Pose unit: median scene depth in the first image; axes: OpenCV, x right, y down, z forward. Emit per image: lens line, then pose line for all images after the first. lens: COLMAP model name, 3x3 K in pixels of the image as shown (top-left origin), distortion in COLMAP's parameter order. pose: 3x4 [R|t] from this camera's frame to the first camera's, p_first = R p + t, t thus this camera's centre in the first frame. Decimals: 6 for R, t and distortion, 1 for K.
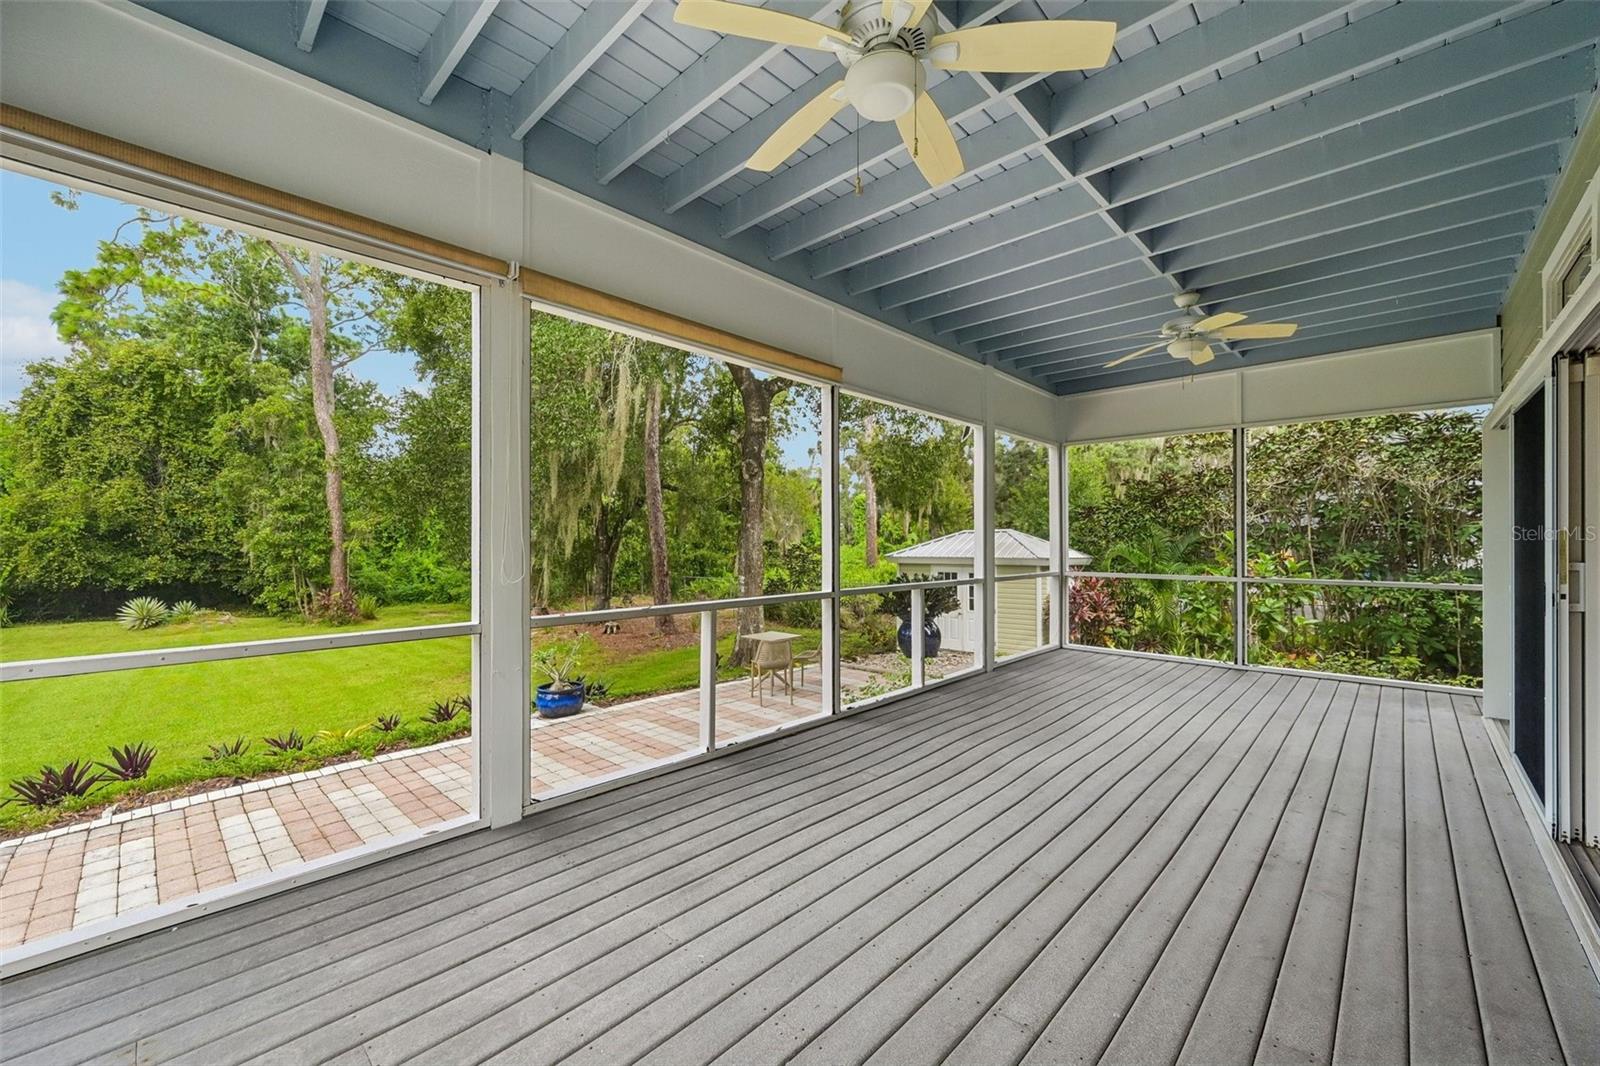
lens RADIAL K [[637.7, 0, 792.9], [0, 637.7, 537.6], [0, 0, 1]] dist [-0.000225, 0.000099]
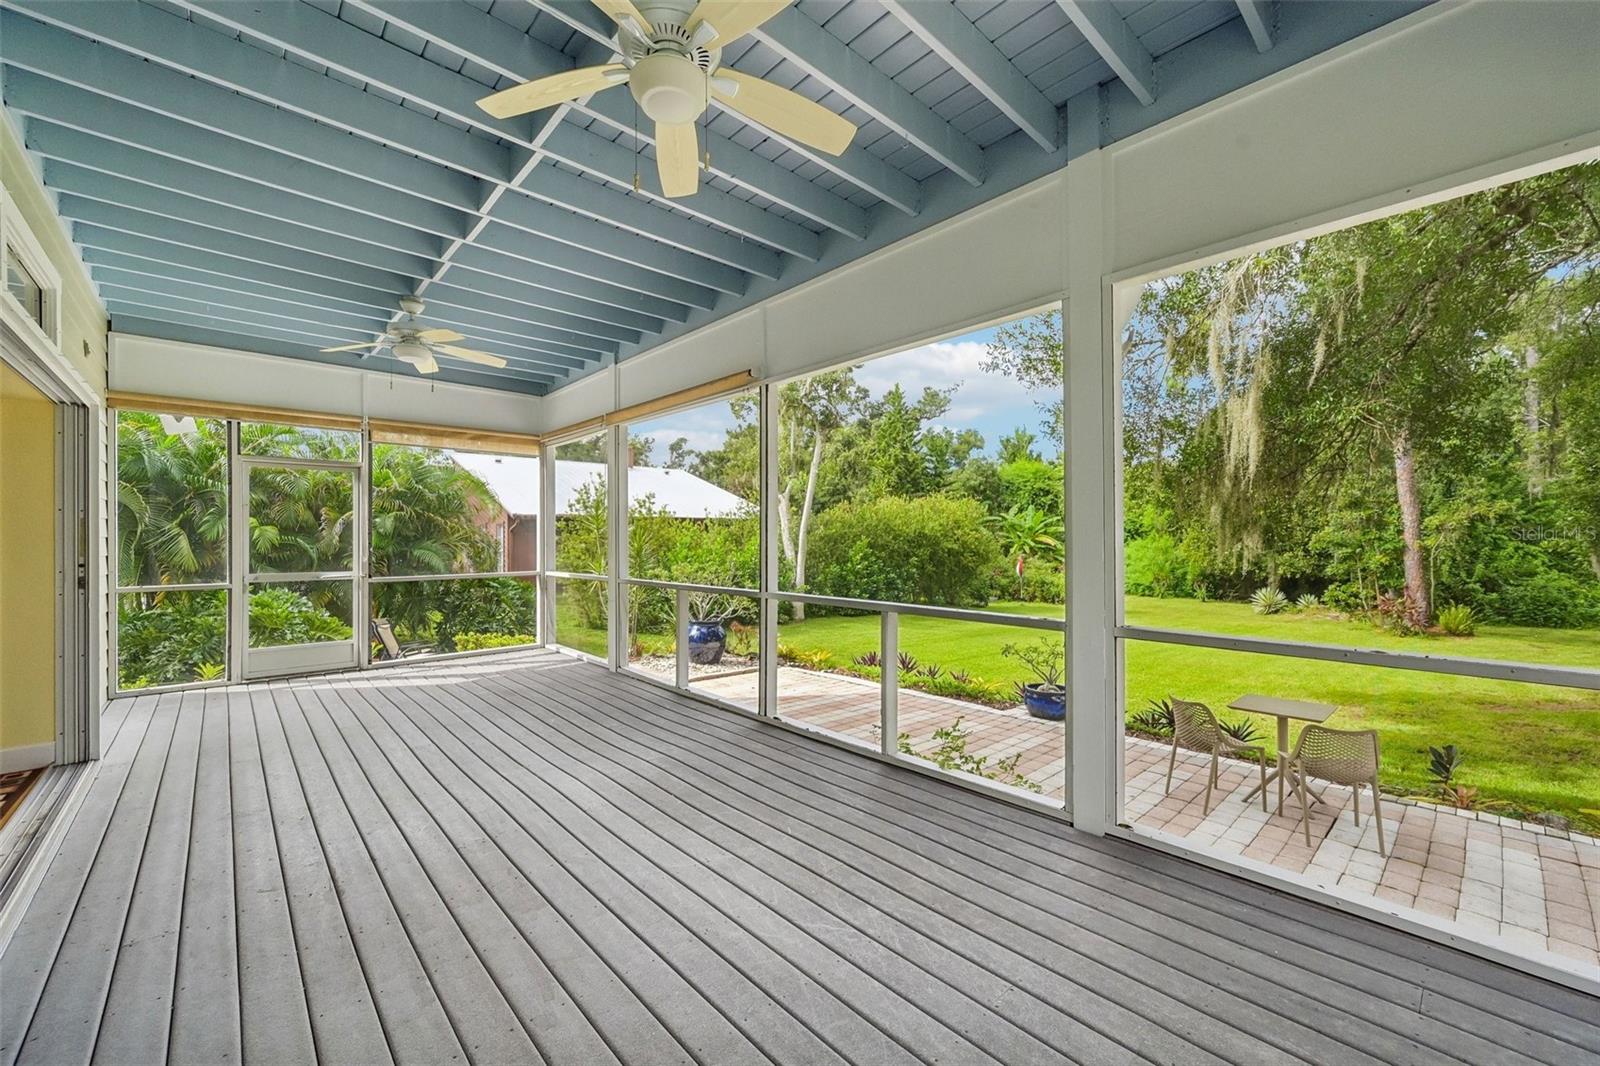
lens RADIAL K [[637.7, 0, 805.3], [0, 637.7, 536.6], [0, 0, 1]] dist [-0.000225, 0.000099]
pose [[-0.062480, -0.003593, -0.998040, 0.204823], [0.004619, 0.999982, -0.003889, 0.000229], [0.998035, -0.004853, -0.062463, 0.218827]]
